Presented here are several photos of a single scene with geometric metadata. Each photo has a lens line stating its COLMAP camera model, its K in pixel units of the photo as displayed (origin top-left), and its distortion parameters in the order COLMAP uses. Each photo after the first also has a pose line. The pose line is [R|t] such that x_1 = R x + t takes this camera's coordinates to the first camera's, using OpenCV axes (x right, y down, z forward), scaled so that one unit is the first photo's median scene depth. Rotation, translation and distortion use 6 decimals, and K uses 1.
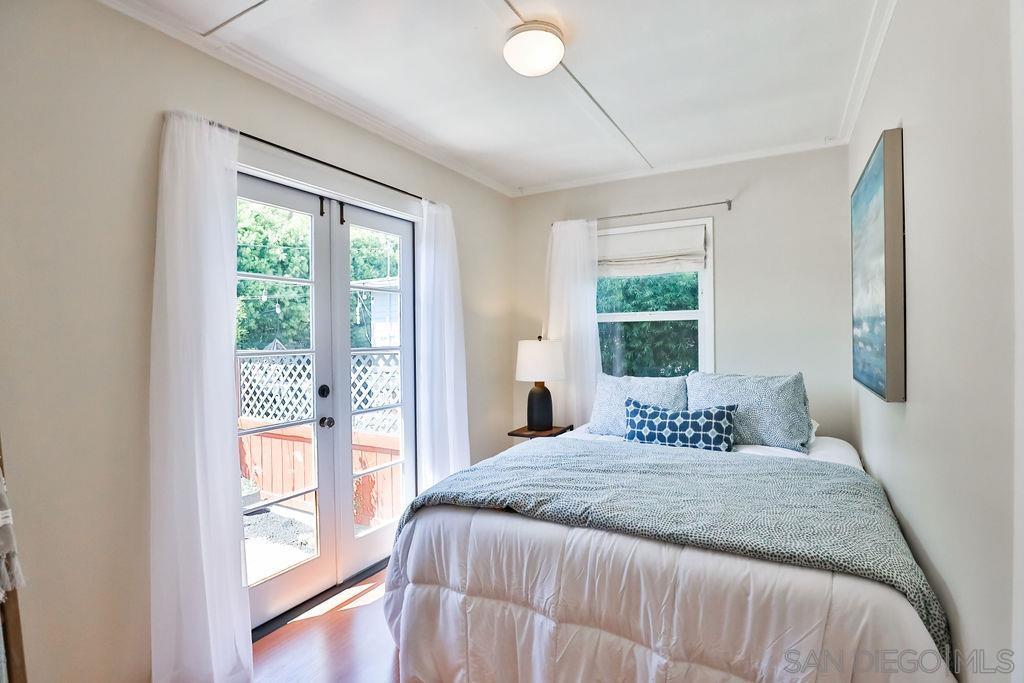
lens RADIAL K [[493.0, 0, 517.4], [0, 493.0, 337.9], [0, 0, 1]] dist [-0.045886, 0.010302]
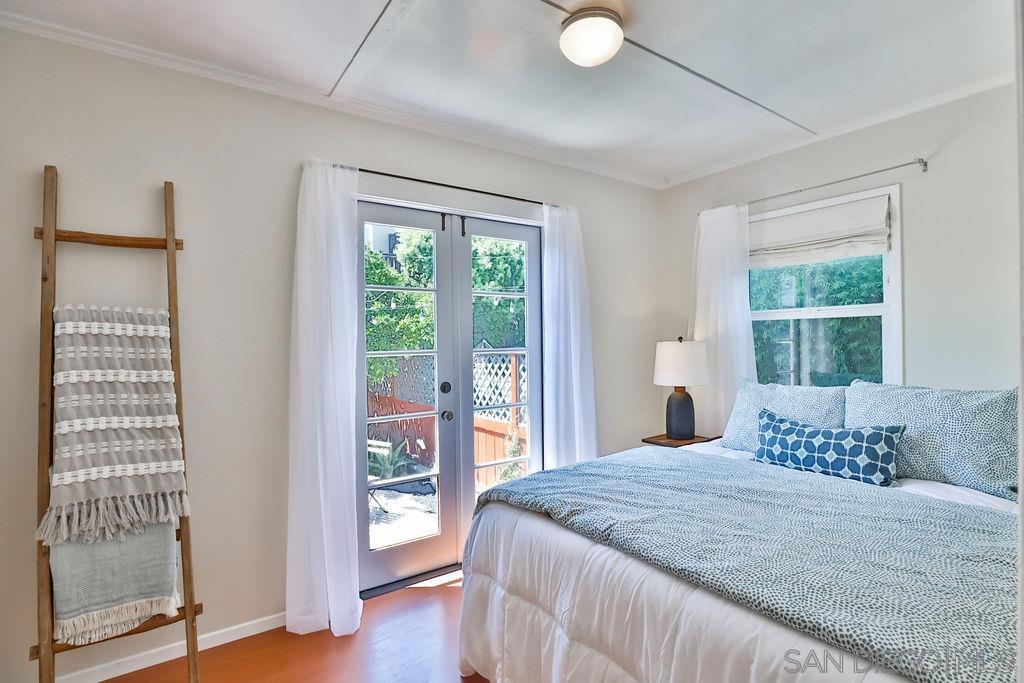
lens RADIAL K [[493.0, 0, 511.6], [0, 493.0, 337.8], [0, 0, 1]] dist [-0.045886, 0.010302]
pose [[0.900287, -0.003264, -0.435284, 0.230431], [0.003064, 0.999995, -0.001162, -0.002772], [0.435285, -0.000288, 0.900293, 0.055241]]
